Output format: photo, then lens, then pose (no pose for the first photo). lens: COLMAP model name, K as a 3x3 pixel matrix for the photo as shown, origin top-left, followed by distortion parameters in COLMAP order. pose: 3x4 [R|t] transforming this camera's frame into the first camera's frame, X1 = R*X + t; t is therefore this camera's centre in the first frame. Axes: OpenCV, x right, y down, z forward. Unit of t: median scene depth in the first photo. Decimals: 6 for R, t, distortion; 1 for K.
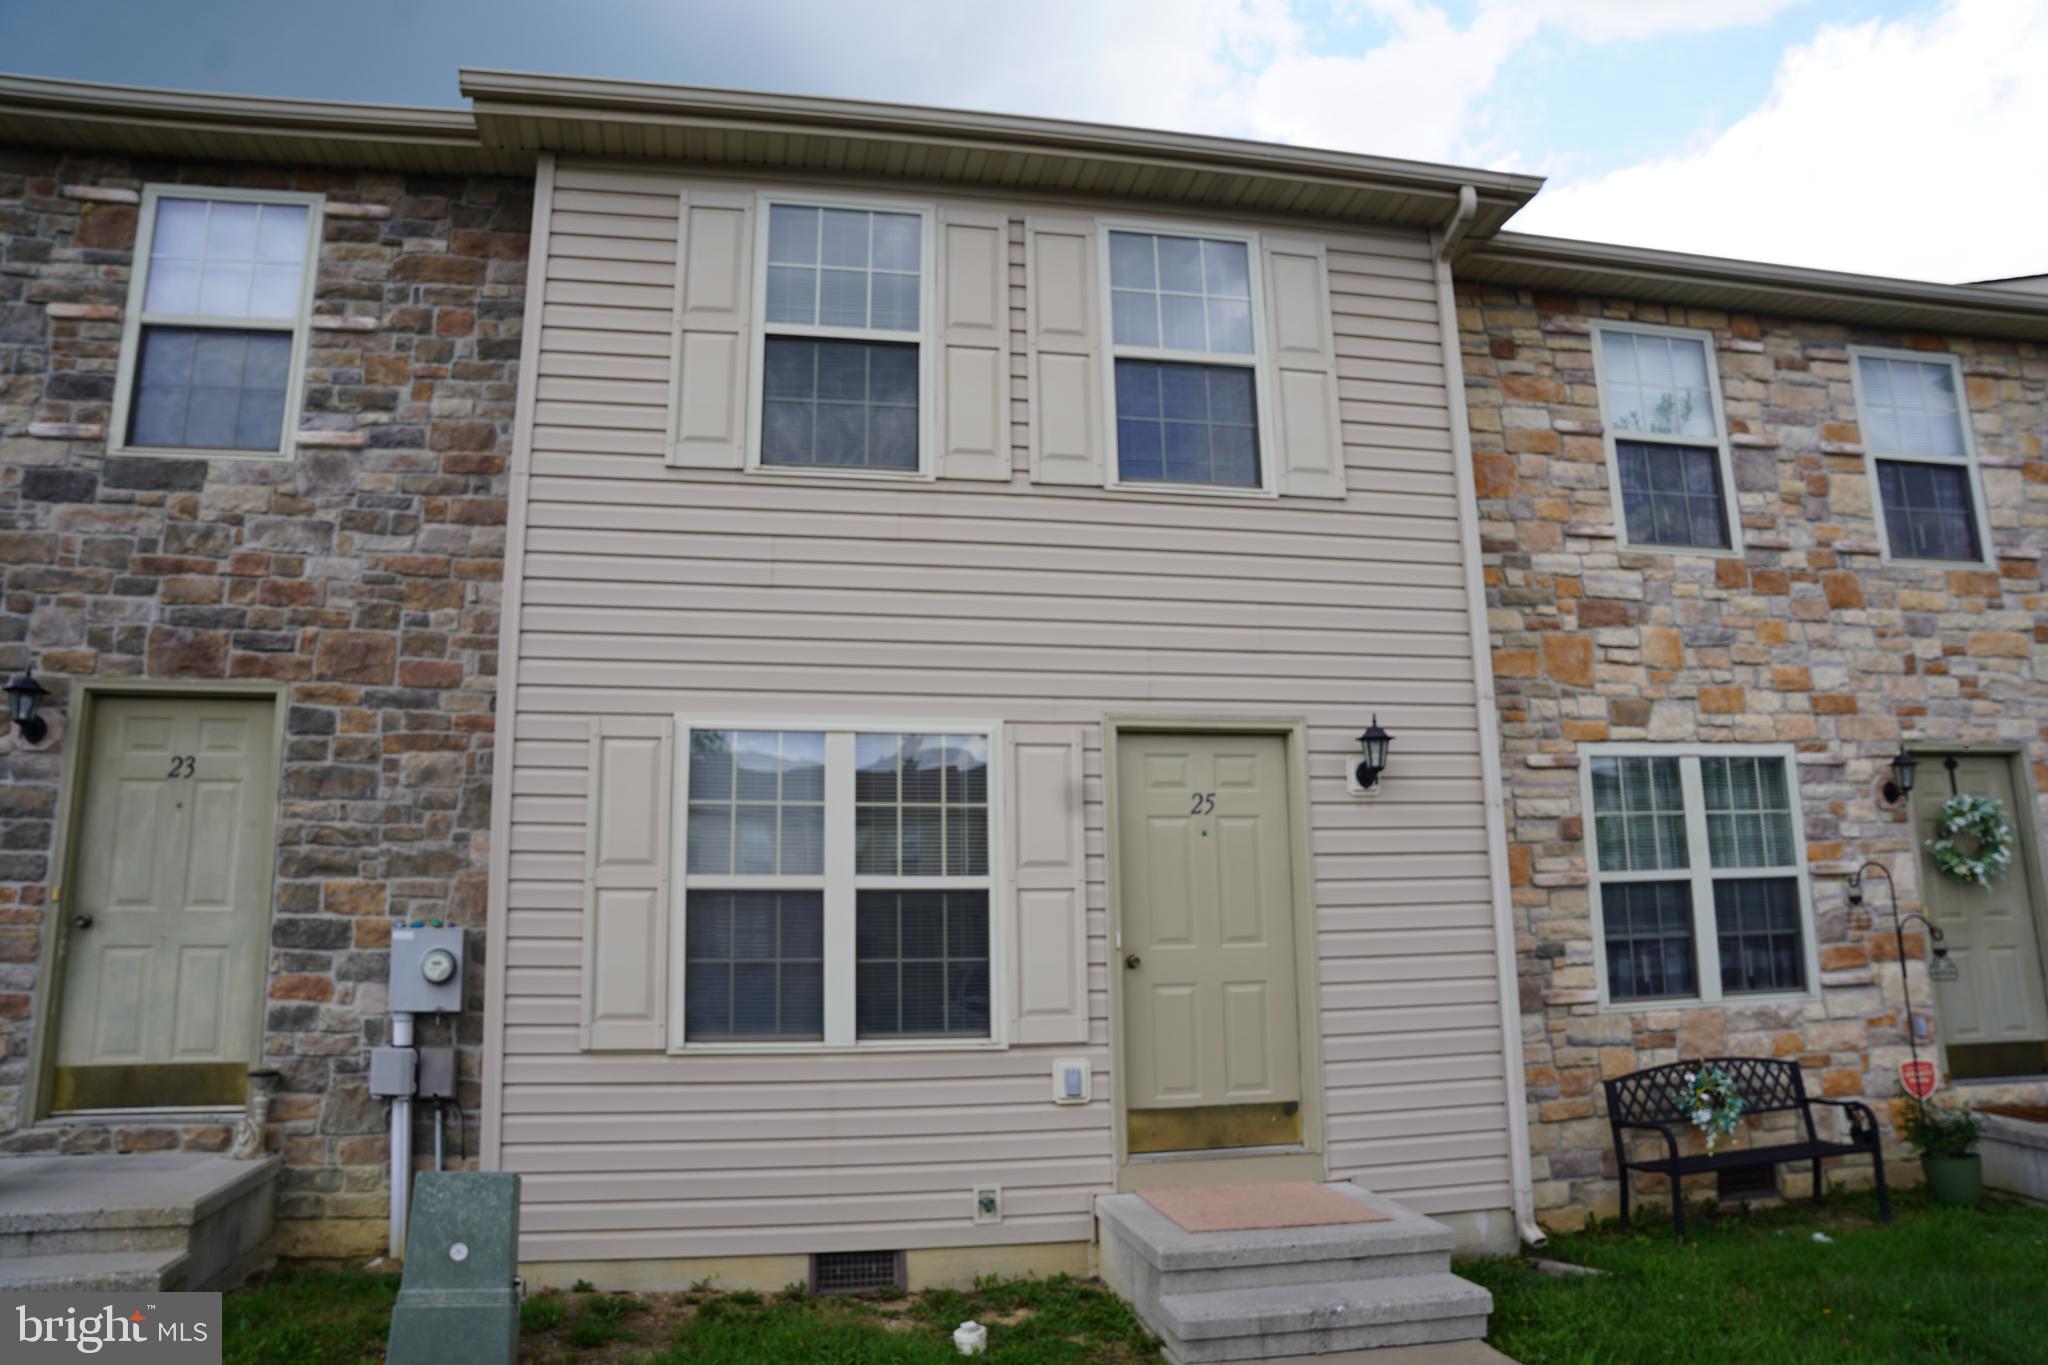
lens RADIAL K [[1410.4, 0, 1024.0], [0, 1410.4, 682.5], [0, 0, 1]] dist [-0.179034, 0.129777]
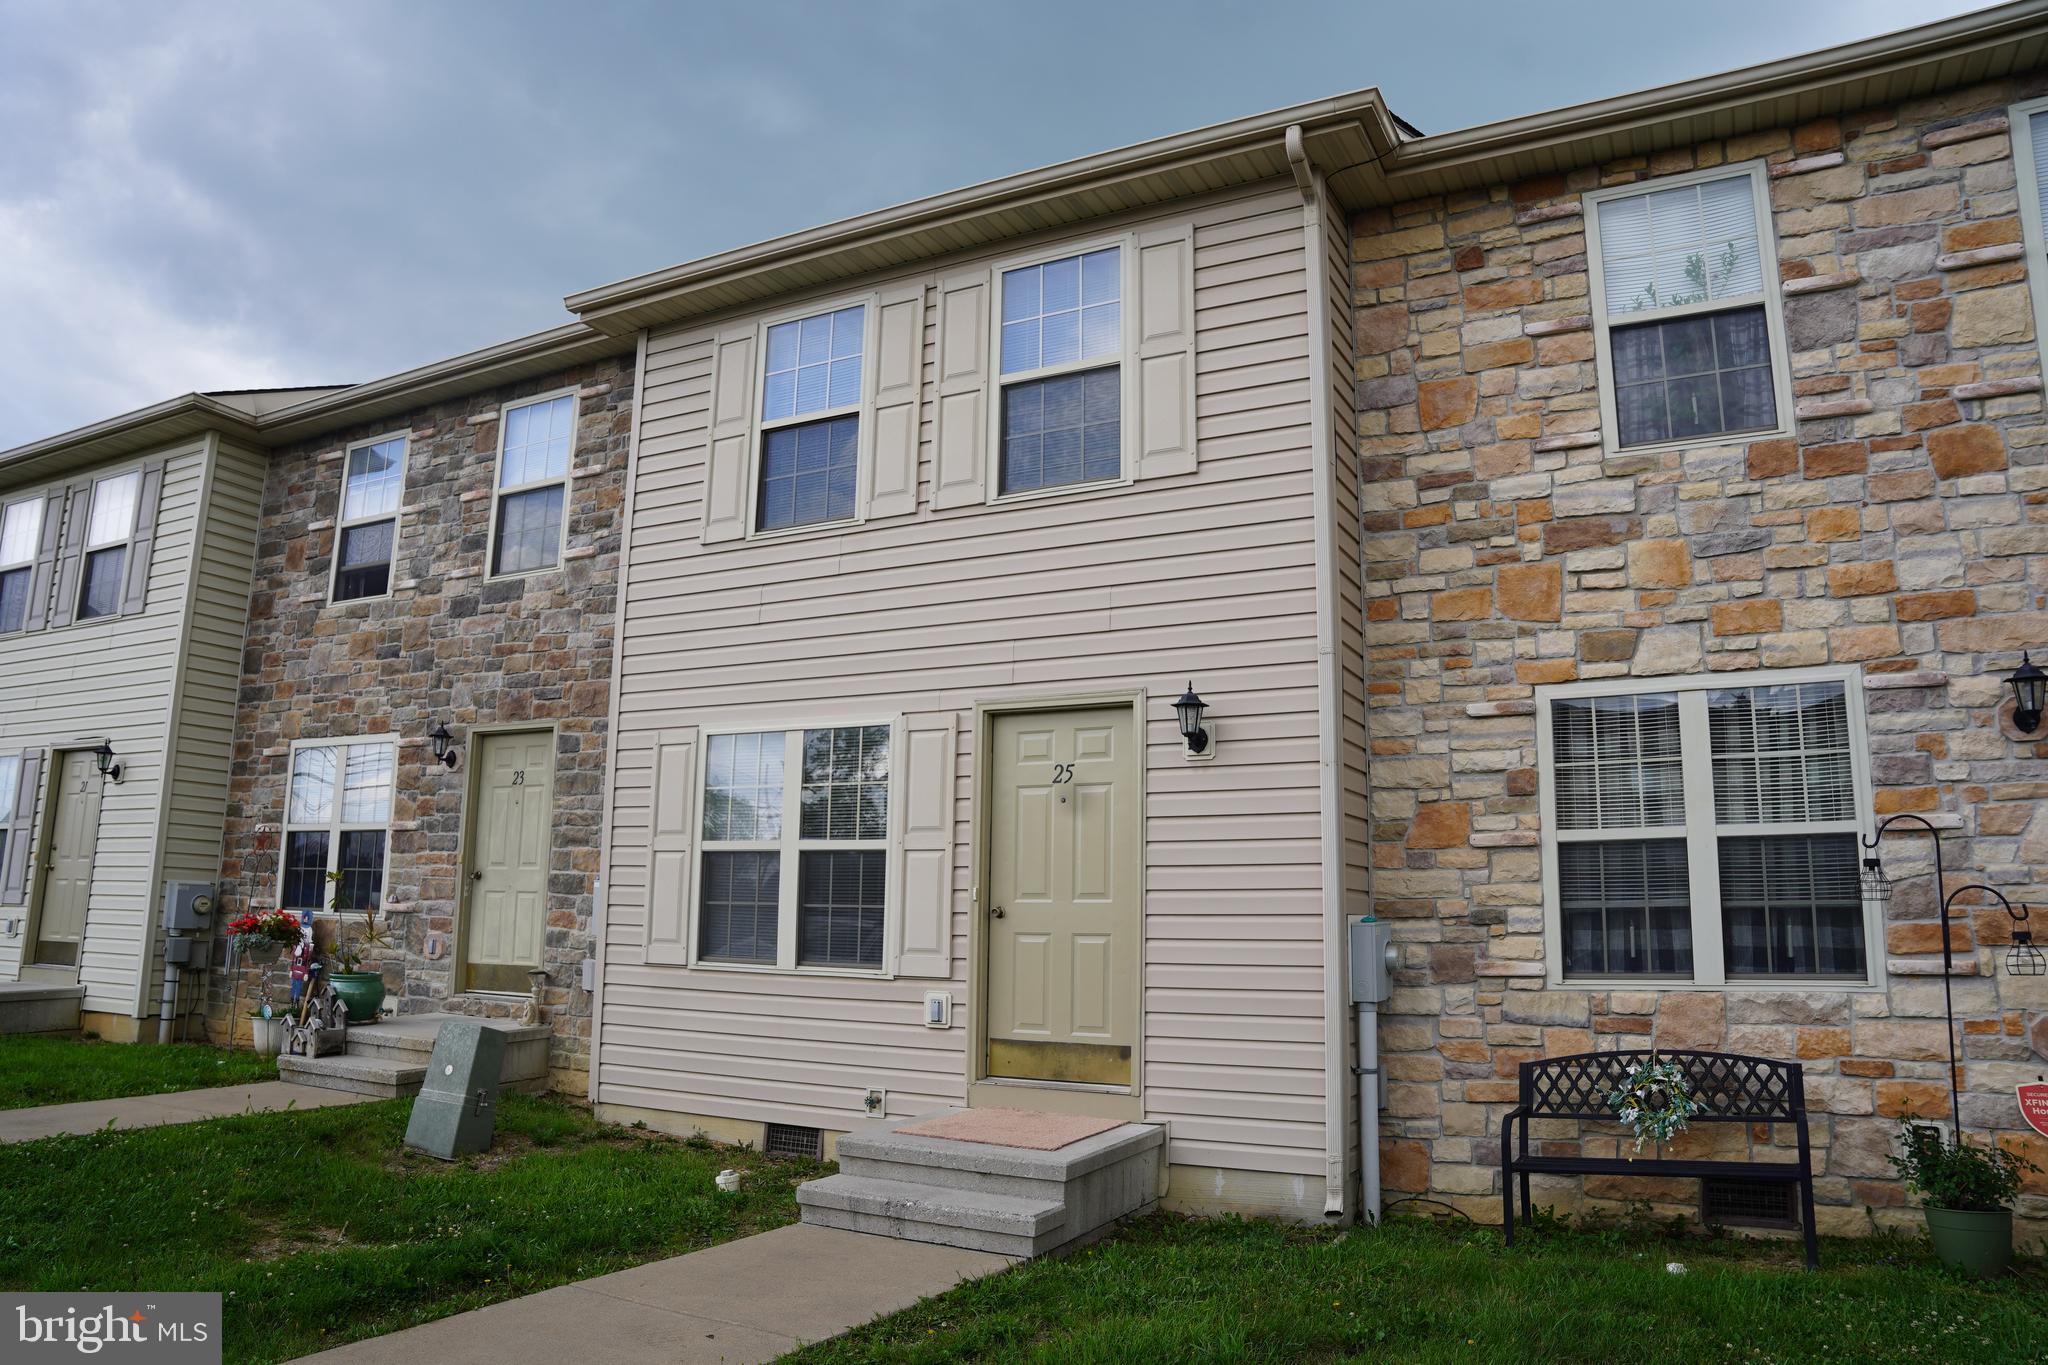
lens RADIAL K [[1410.4, 0, 1024.0], [0, 1410.4, 682.5], [0, 0, 1]] dist [-0.179034, 0.129777]
pose [[0.778136, -0.079140, -0.623090, 0.792685], [0.093922, 0.995537, -0.009153, 0.021133], [0.621034, -0.051400, 0.782097, 0.106230]]
